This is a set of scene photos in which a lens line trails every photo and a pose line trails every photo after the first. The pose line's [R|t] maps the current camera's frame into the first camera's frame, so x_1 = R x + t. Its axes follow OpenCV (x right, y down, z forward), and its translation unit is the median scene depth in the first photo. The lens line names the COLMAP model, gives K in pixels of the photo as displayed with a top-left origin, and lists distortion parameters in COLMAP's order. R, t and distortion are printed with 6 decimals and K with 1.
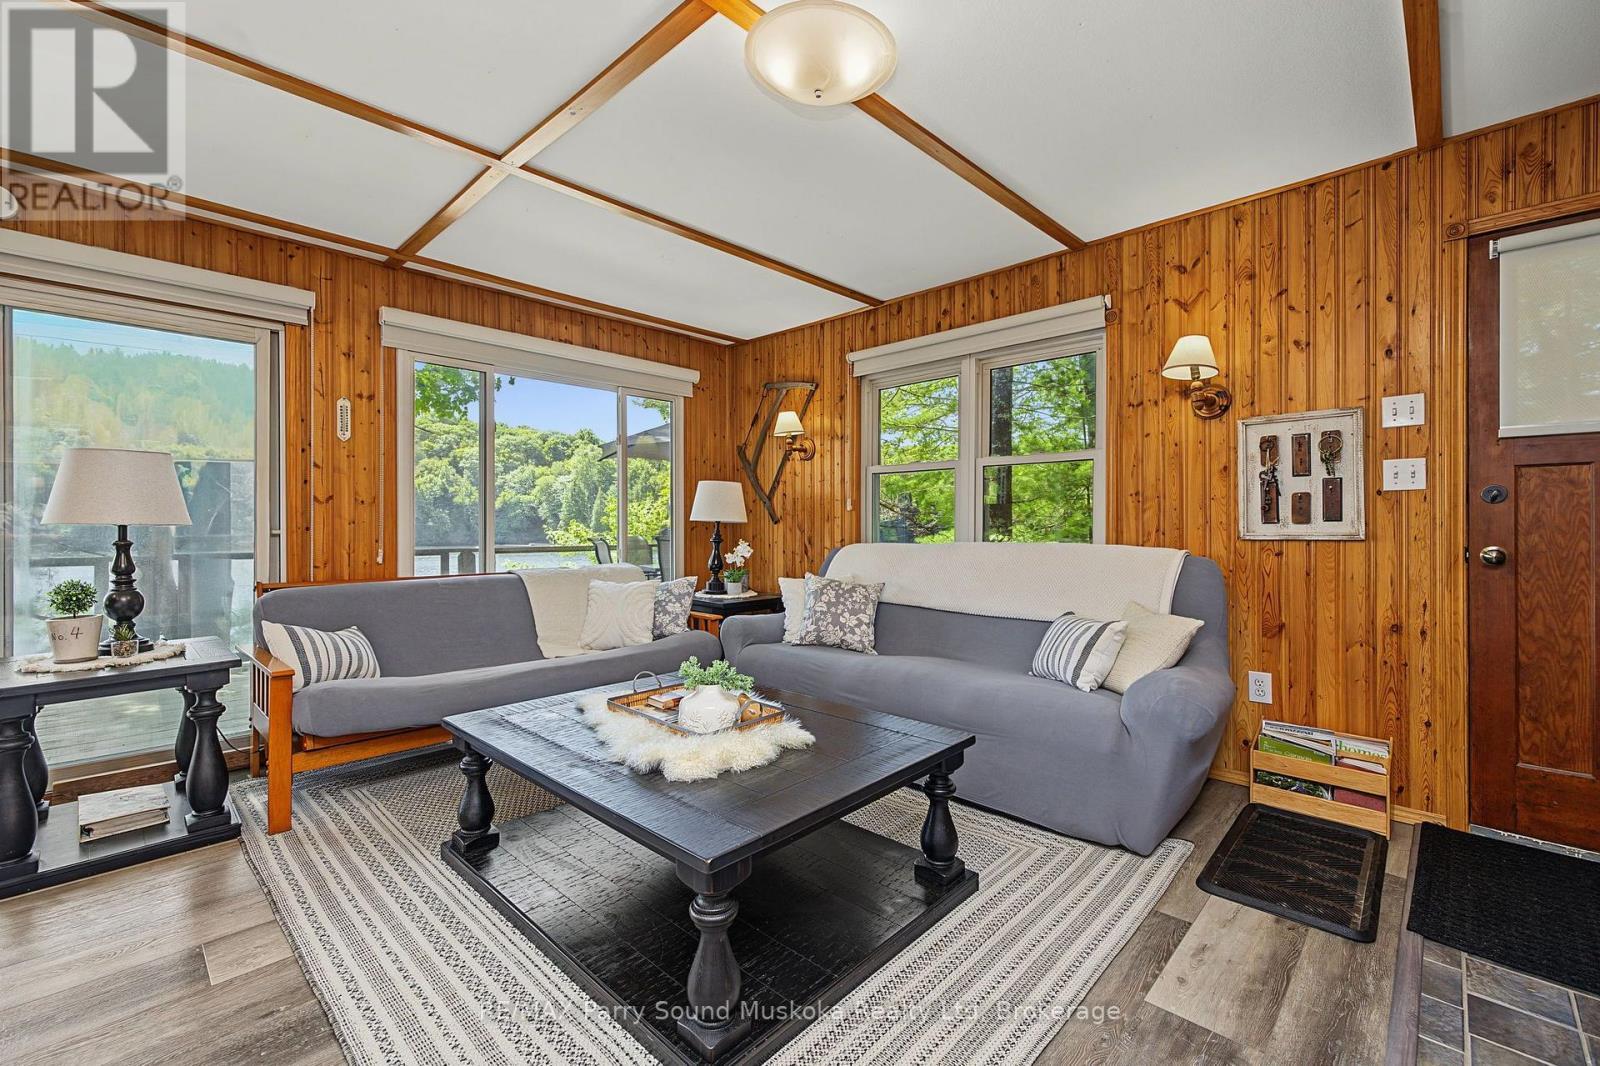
lens RADIAL K [[673.3, 0, 798.8], [0, 673.3, 520.4], [0, 0, 1]] dist [0.002028, 0.000049]
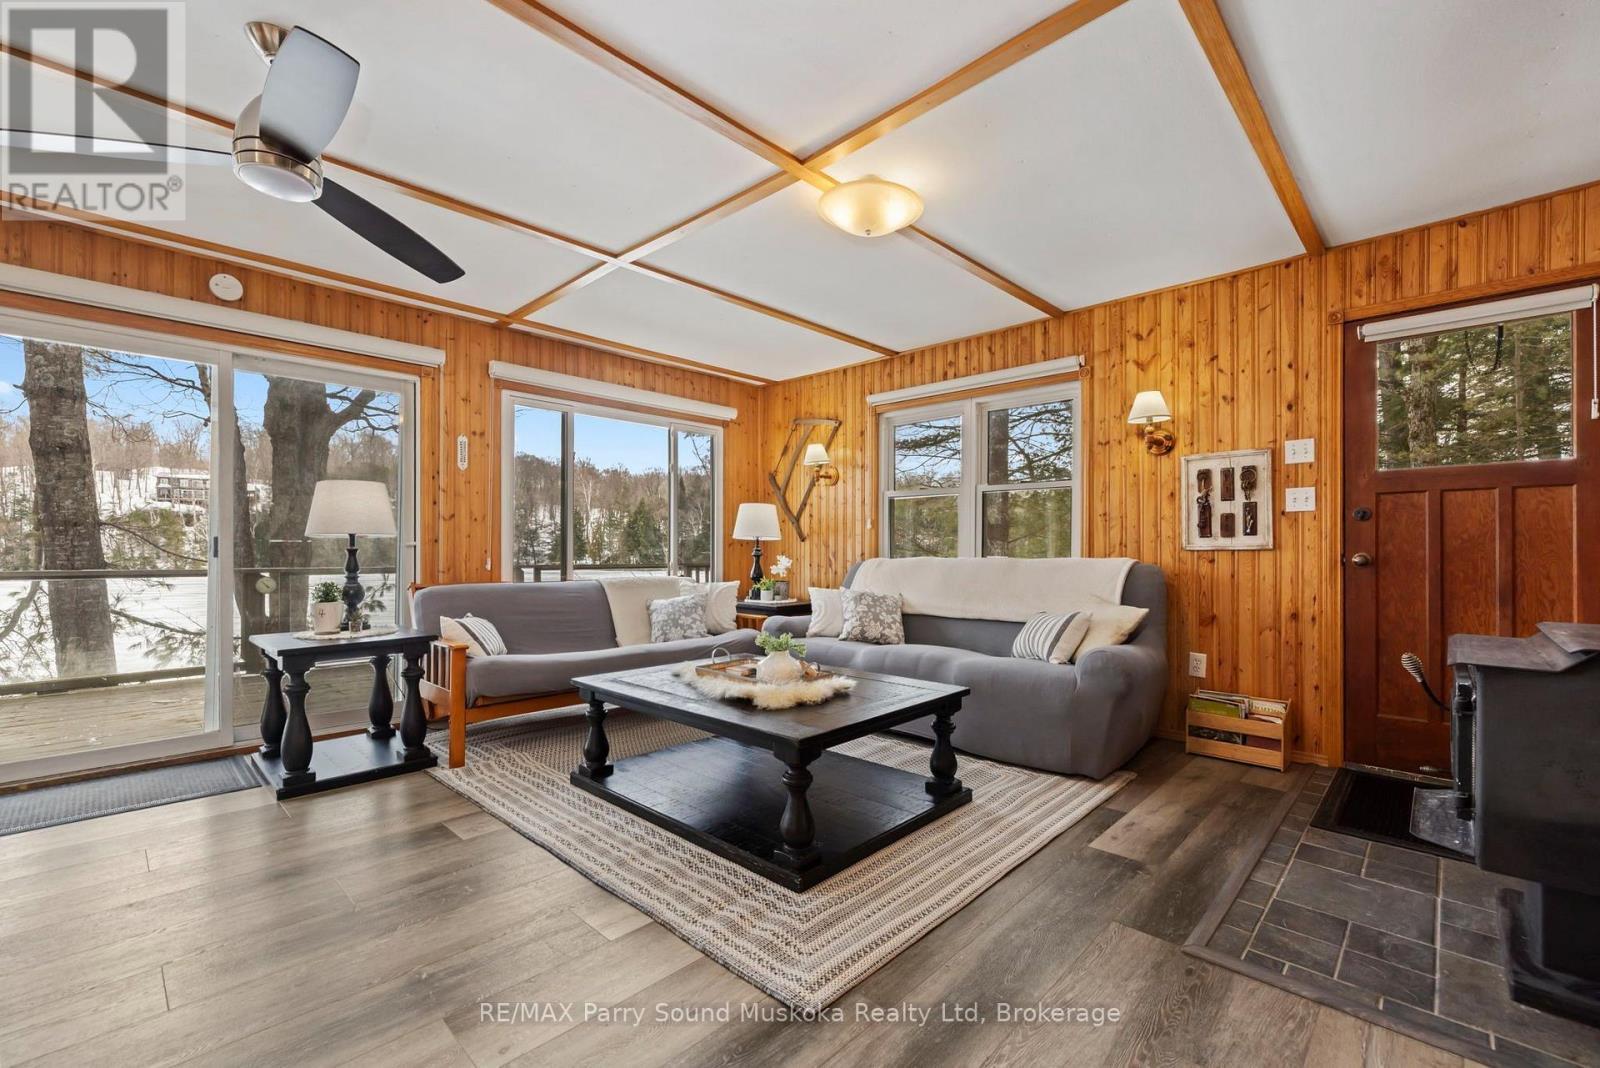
lens RADIAL K [[673.3, 0, 800.6], [0, 673.3, 543.7], [0, 0, 1]] dist [-0.000694, 0.000151]
pose [[0.999987, 0.002670, 0.004242, -0.074736], [-0.002661, 0.999994, -0.002118, 0.020749], [-0.004248, 0.002107, 0.999989, -0.271765]]
